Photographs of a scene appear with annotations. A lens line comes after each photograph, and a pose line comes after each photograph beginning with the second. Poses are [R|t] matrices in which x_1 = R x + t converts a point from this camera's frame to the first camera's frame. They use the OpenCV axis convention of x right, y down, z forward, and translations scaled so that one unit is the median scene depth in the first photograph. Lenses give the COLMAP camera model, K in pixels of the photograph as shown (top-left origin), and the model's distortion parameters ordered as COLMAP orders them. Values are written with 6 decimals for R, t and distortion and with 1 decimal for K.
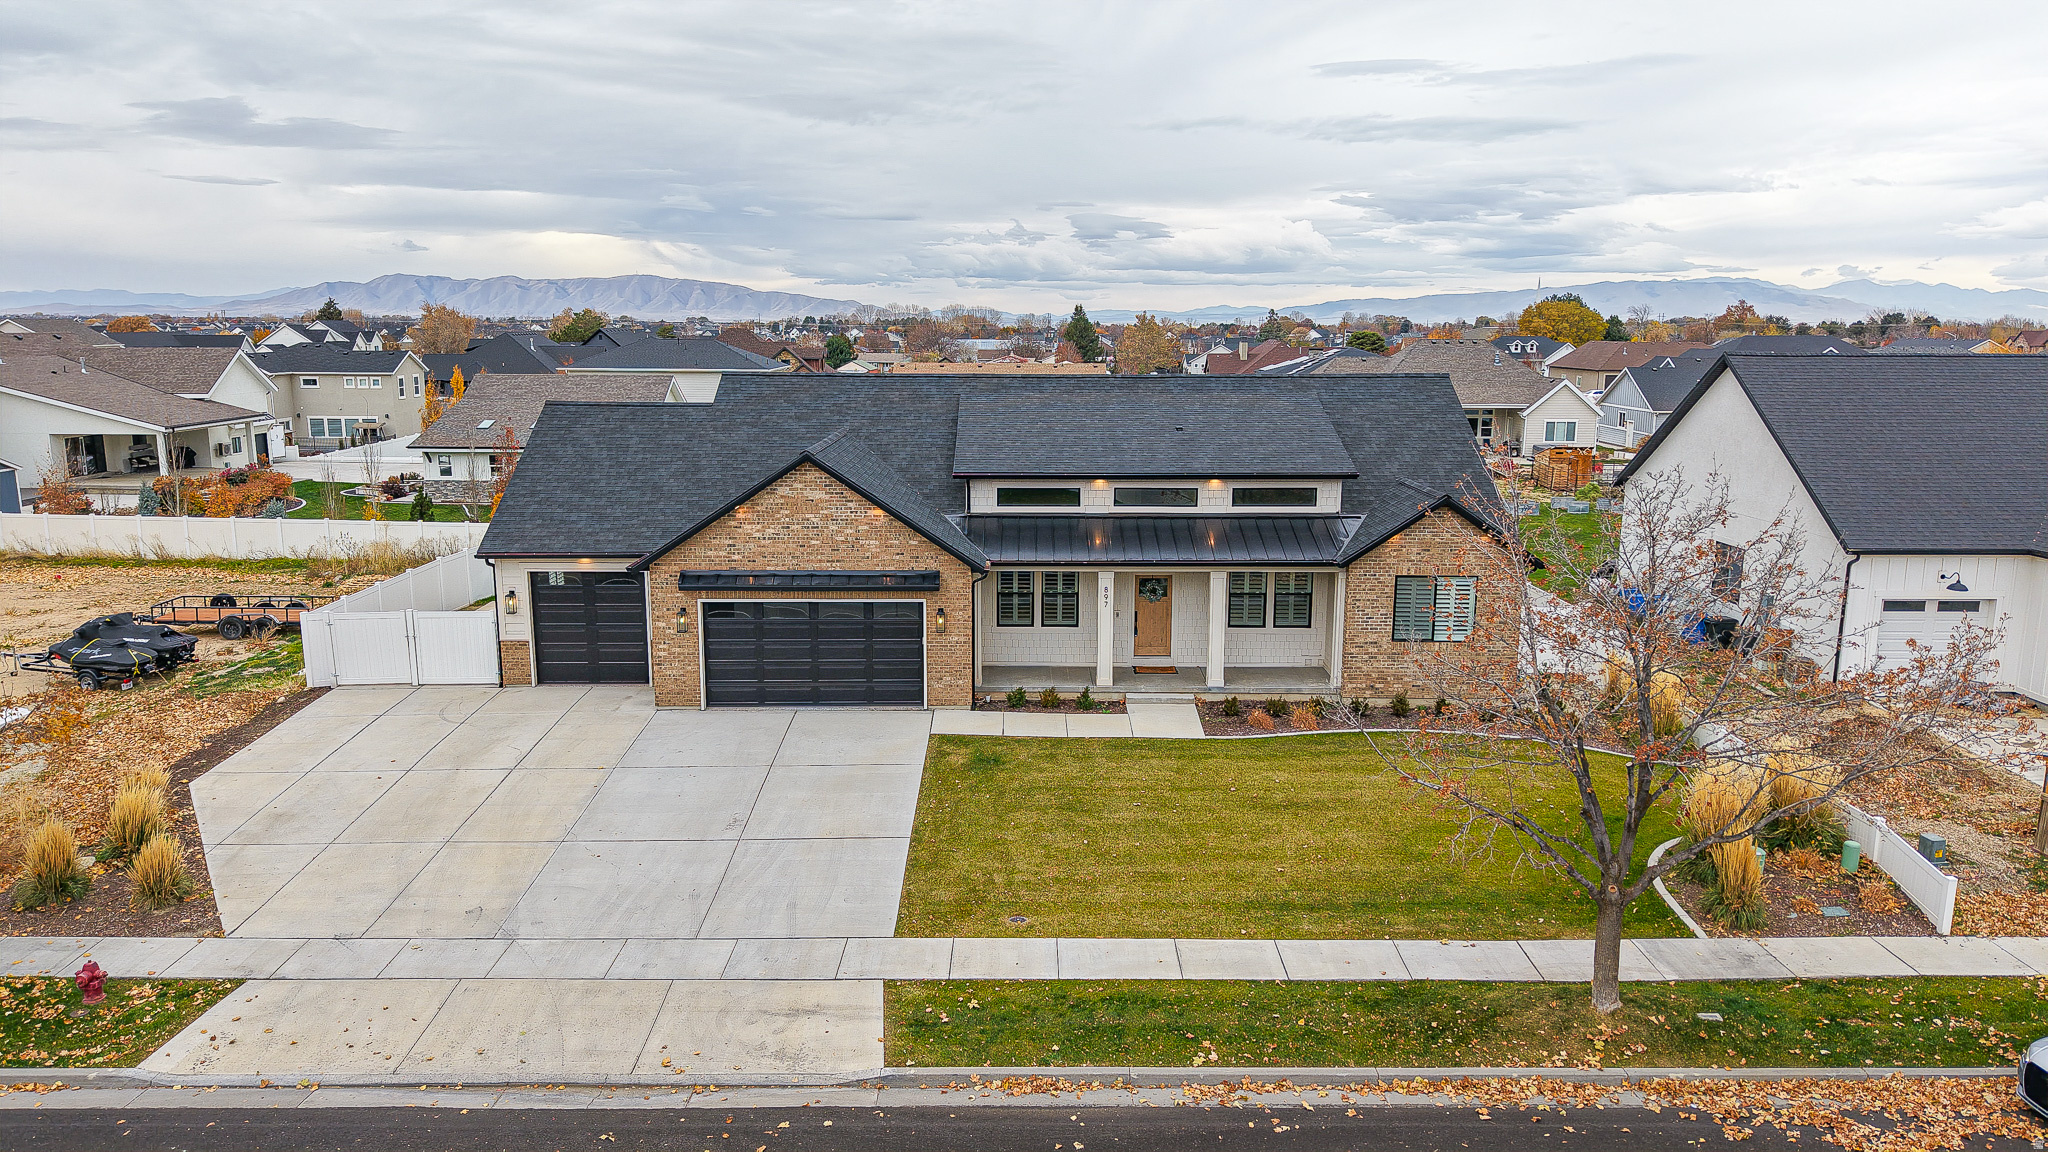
lens RADIAL K [[1394.1, 0, 1058.5], [0, 1394.1, 577.4], [0, 0, 1]] dist [0.019390, -0.000511]
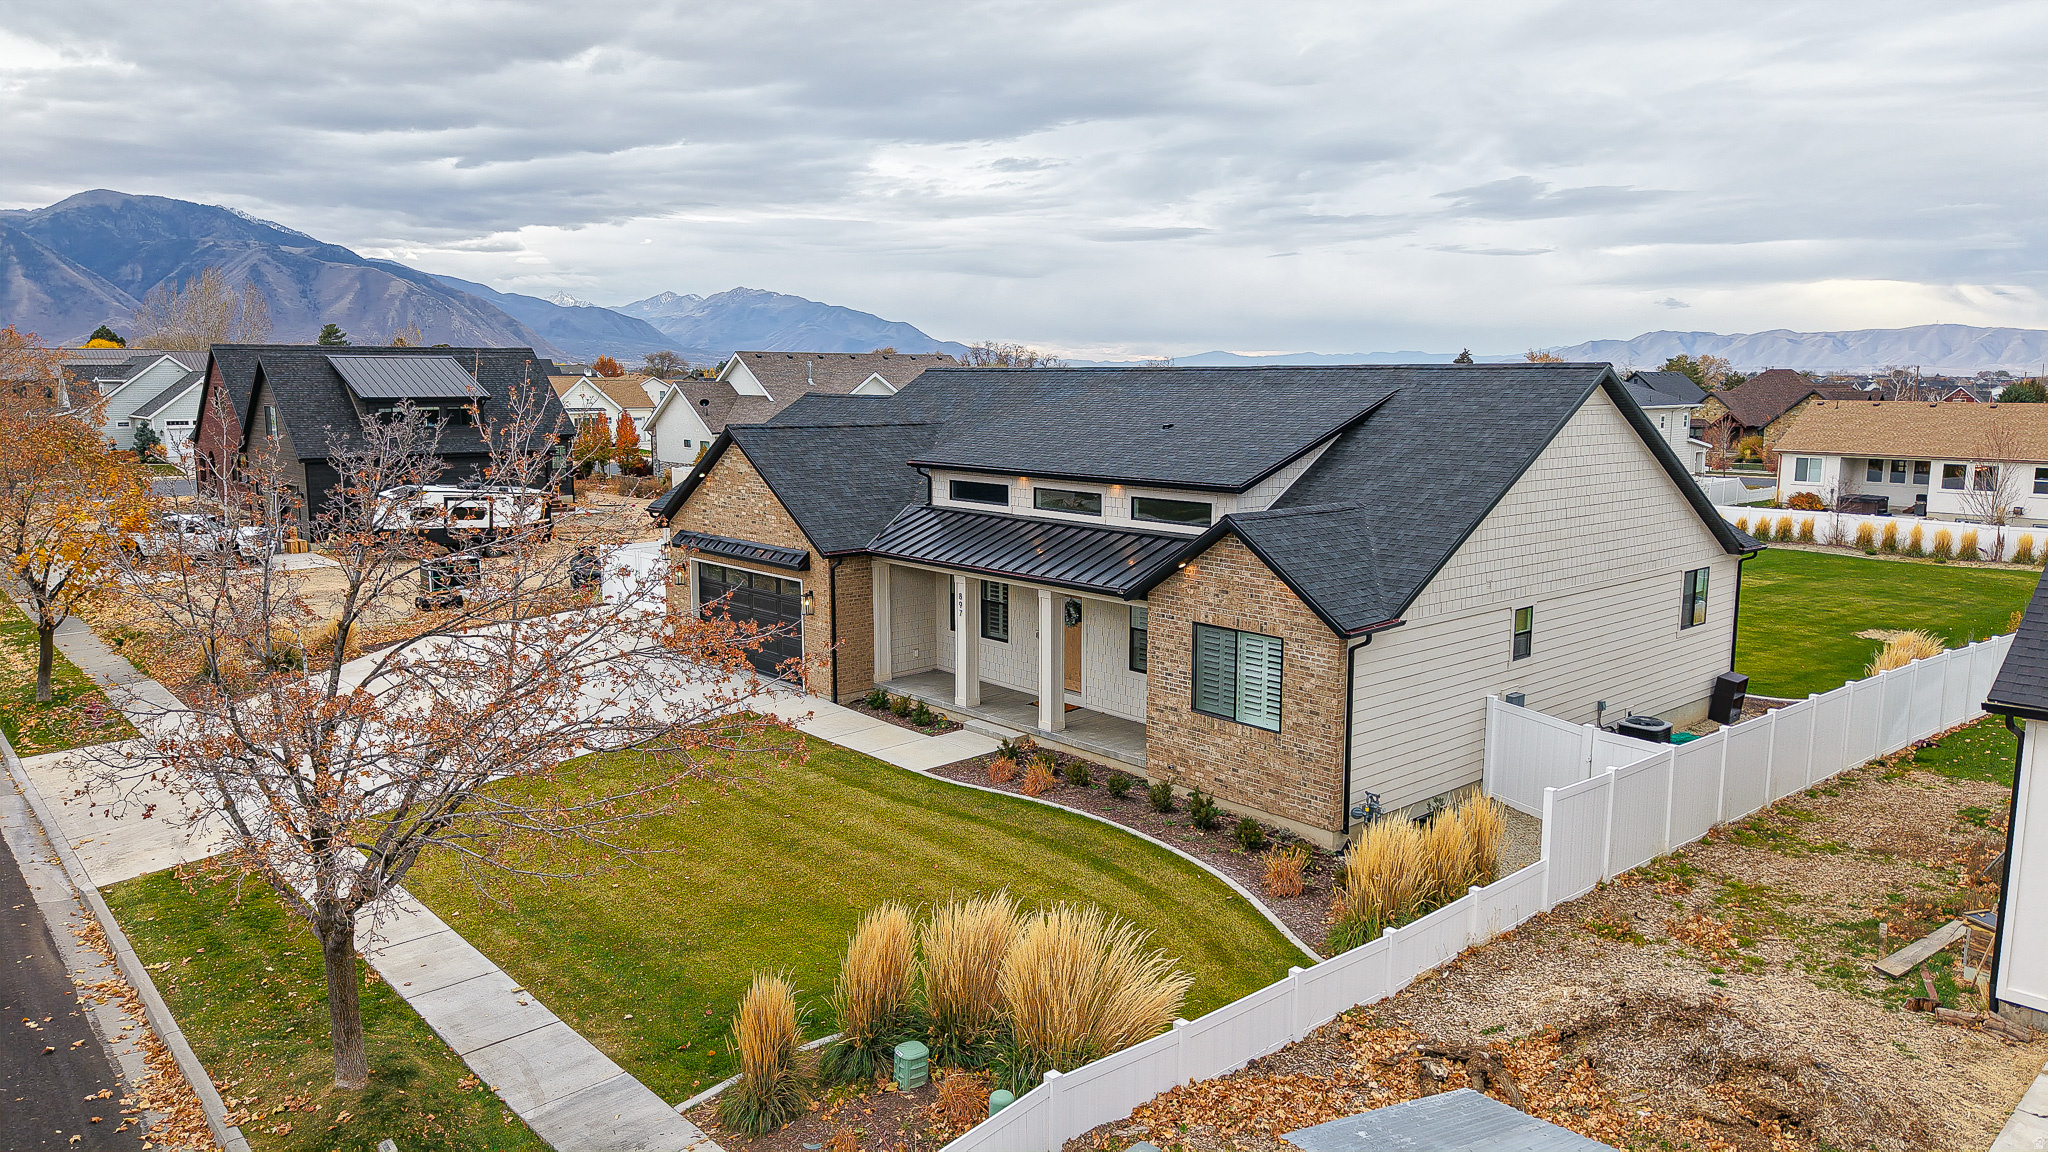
lens RADIAL K [[1392.7, 0, 1024.0], [0, 1392.7, 576.0], [0, 0, 1]] dist [0.004586, -0.001907]
pose [[0.648875, 0.104446, -0.753693, 0.761841], [-0.134415, 0.990690, 0.021567, -0.030099], [0.748929, 0.087314, 0.656873, 0.468005]]
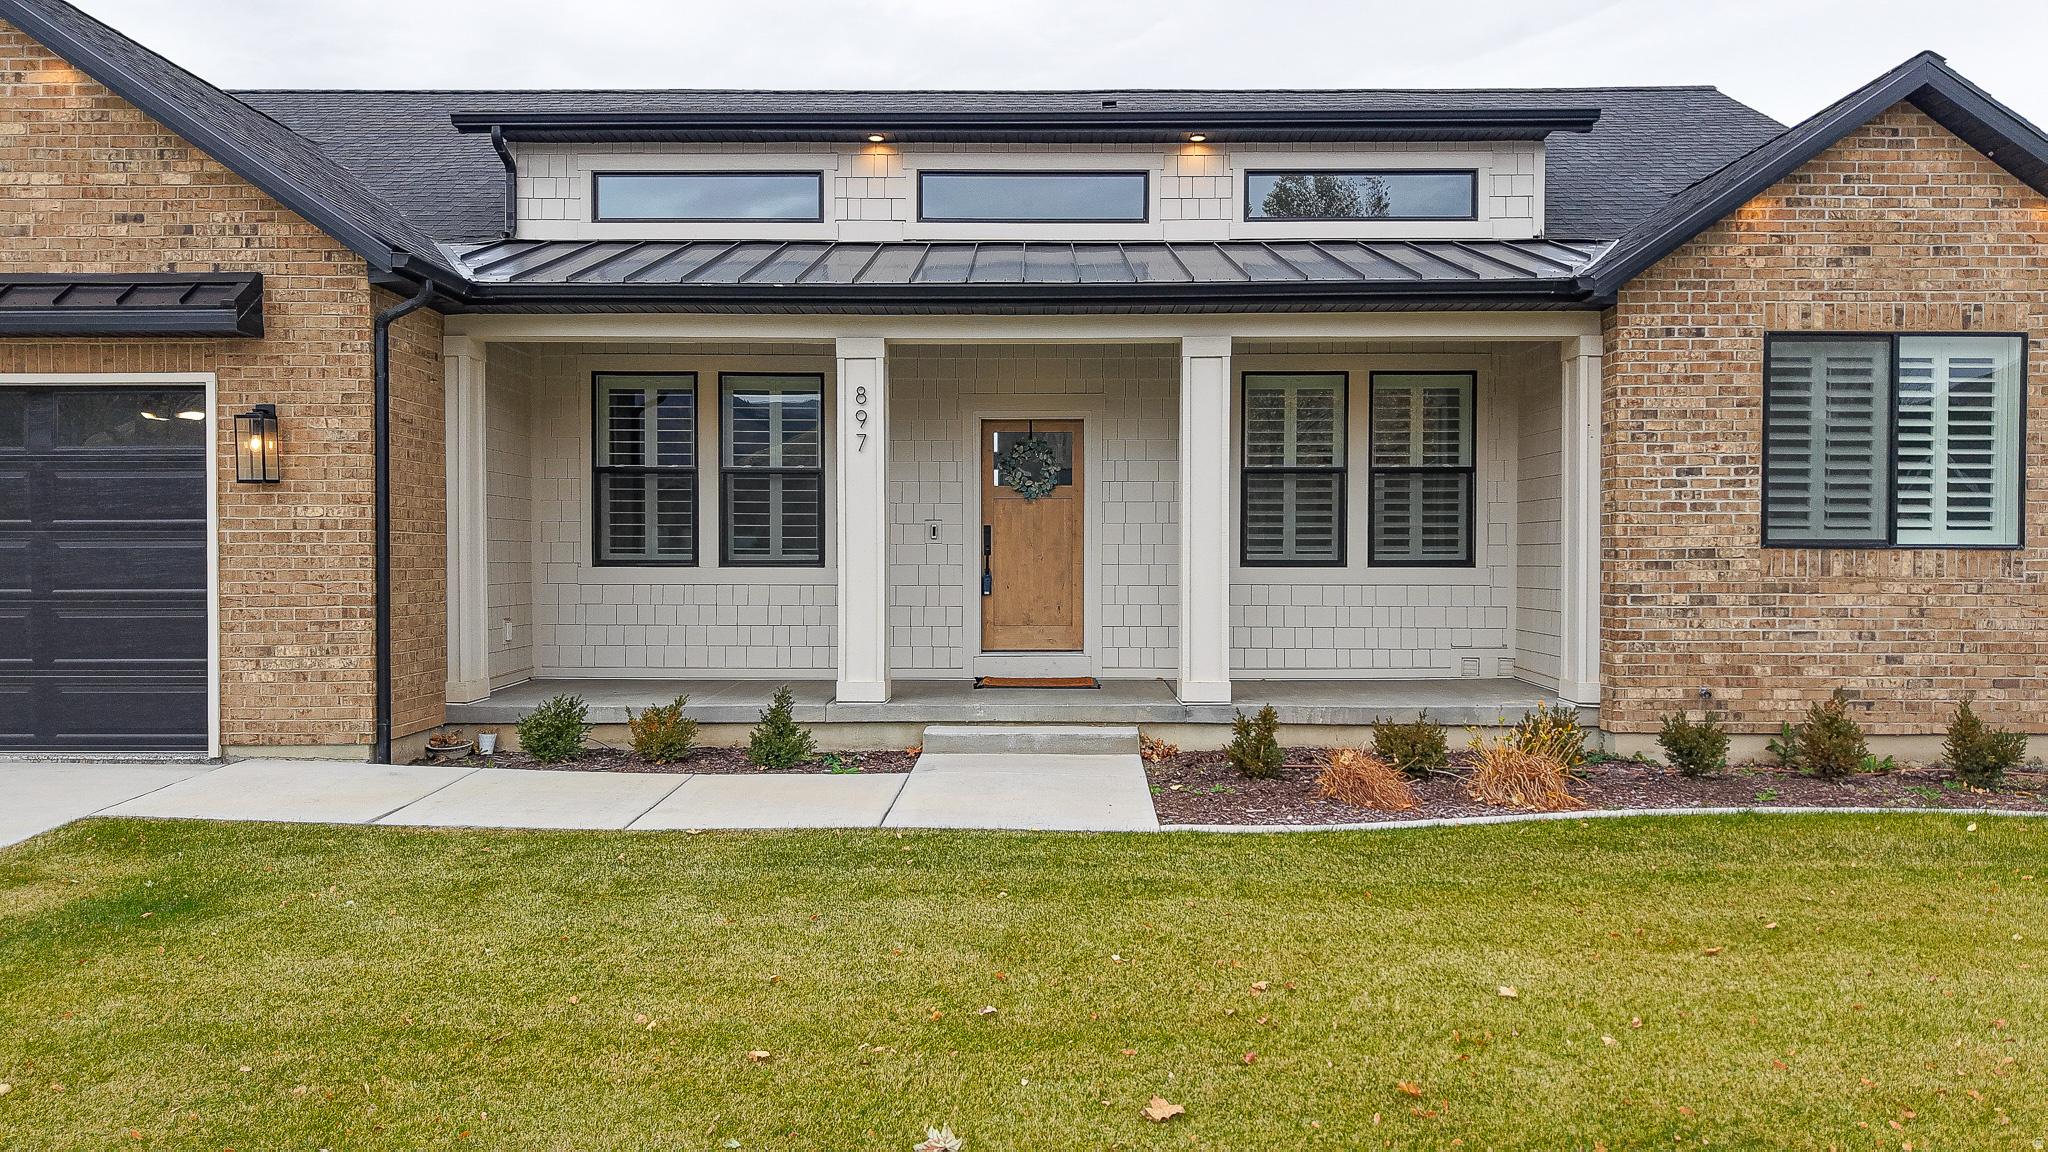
lens RADIAL K [[1407.8, 0, 1049.2], [0, 1407.8, 570.9], [0, 0, 1]] dist [0.003068, -0.008120]
pose [[0.999818, -0.007336, -0.017622, 0.088077], [0.004230, 0.985394, -0.170237, 0.109320], [0.018613, 0.170132, 0.985246, 0.719731]]
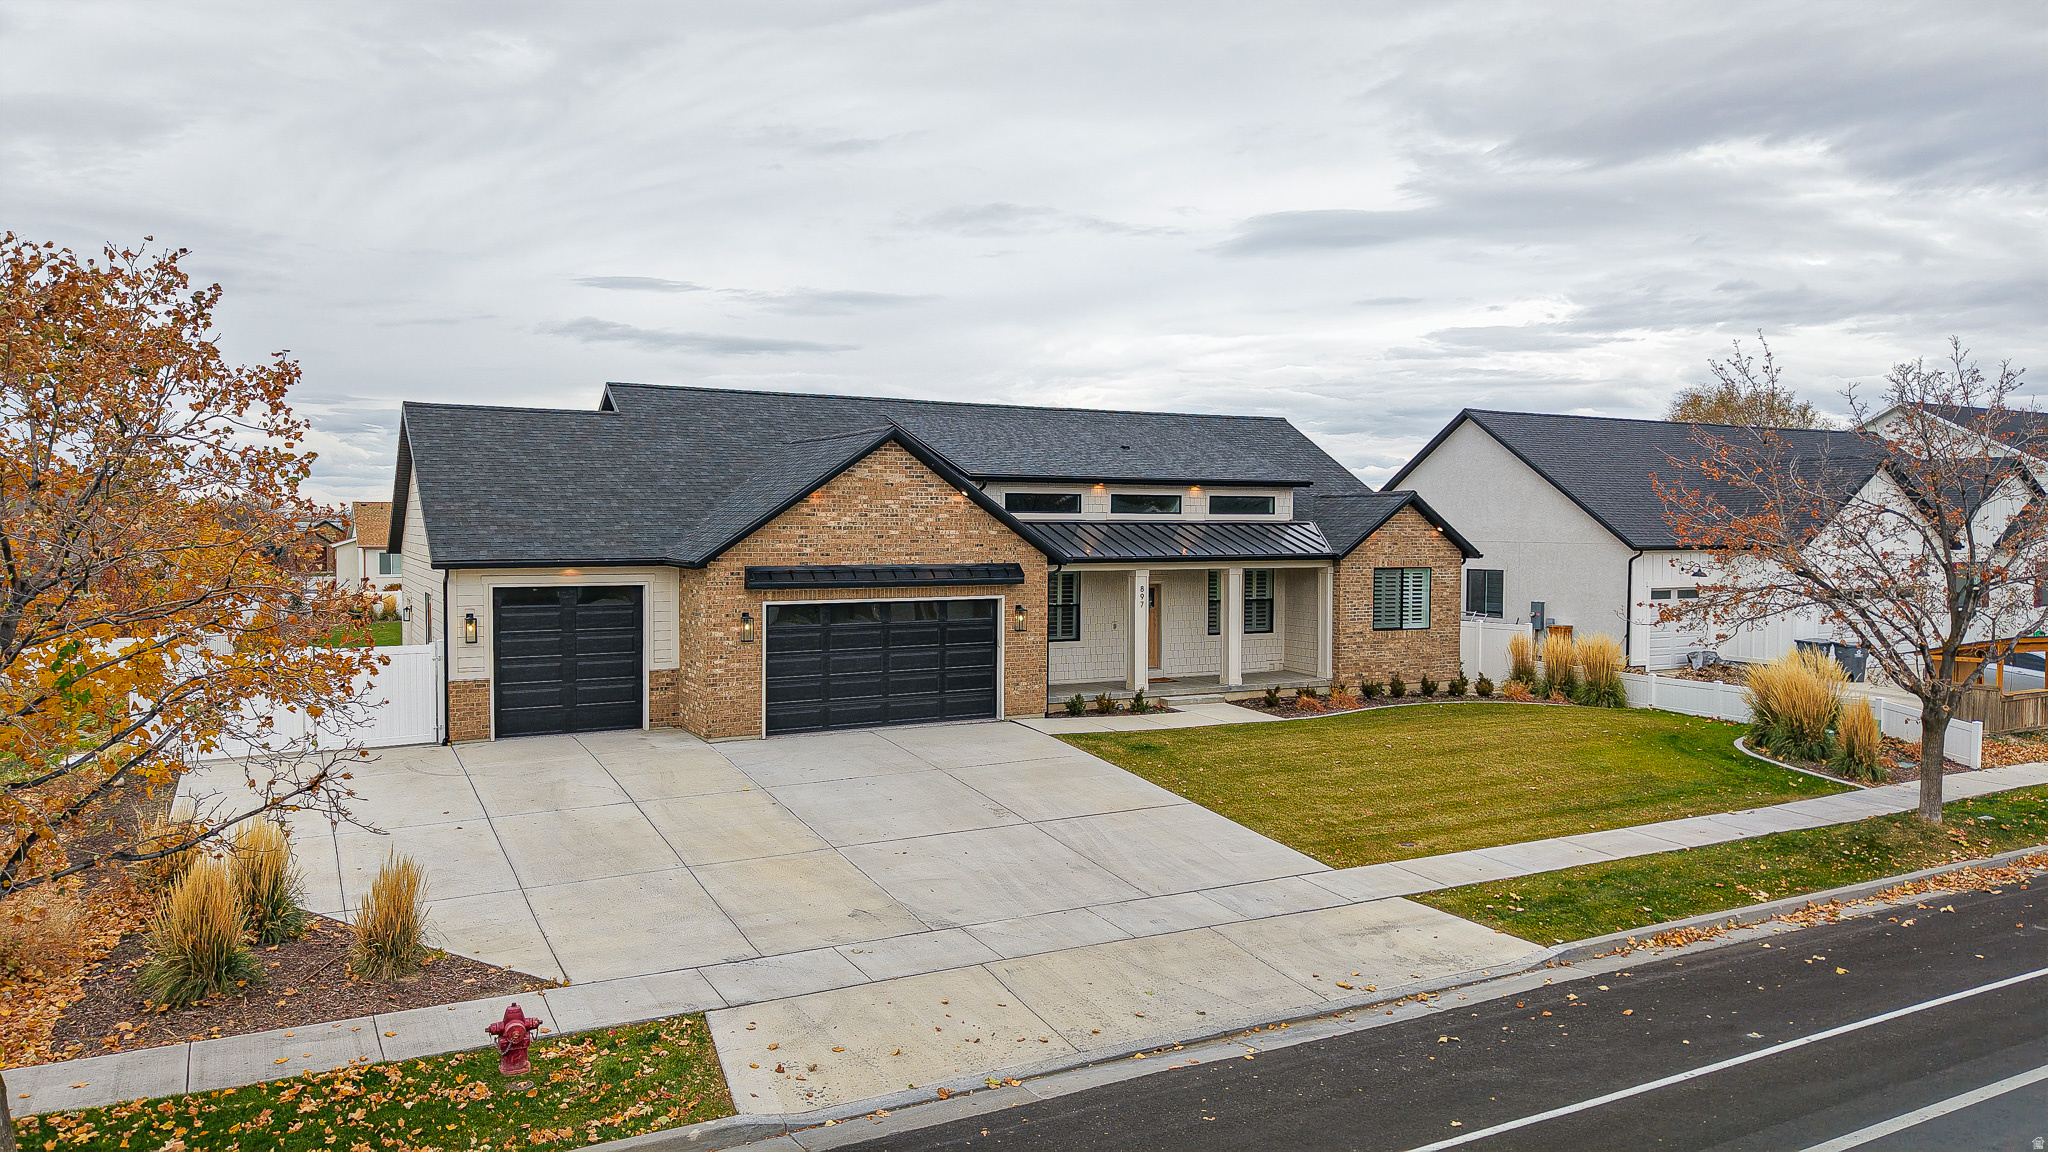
lens RADIAL K [[1370.6, 0, 1080.3], [0, 1370.6, 577.4], [0, 0, 1]] dist [0.043036, -0.000026]
pose [[0.875363, -0.021310, 0.482996, -0.488345], [0.087965, 0.989373, -0.115773, 0.112893], [-0.475396, 0.143830, 0.867935, 0.196143]]
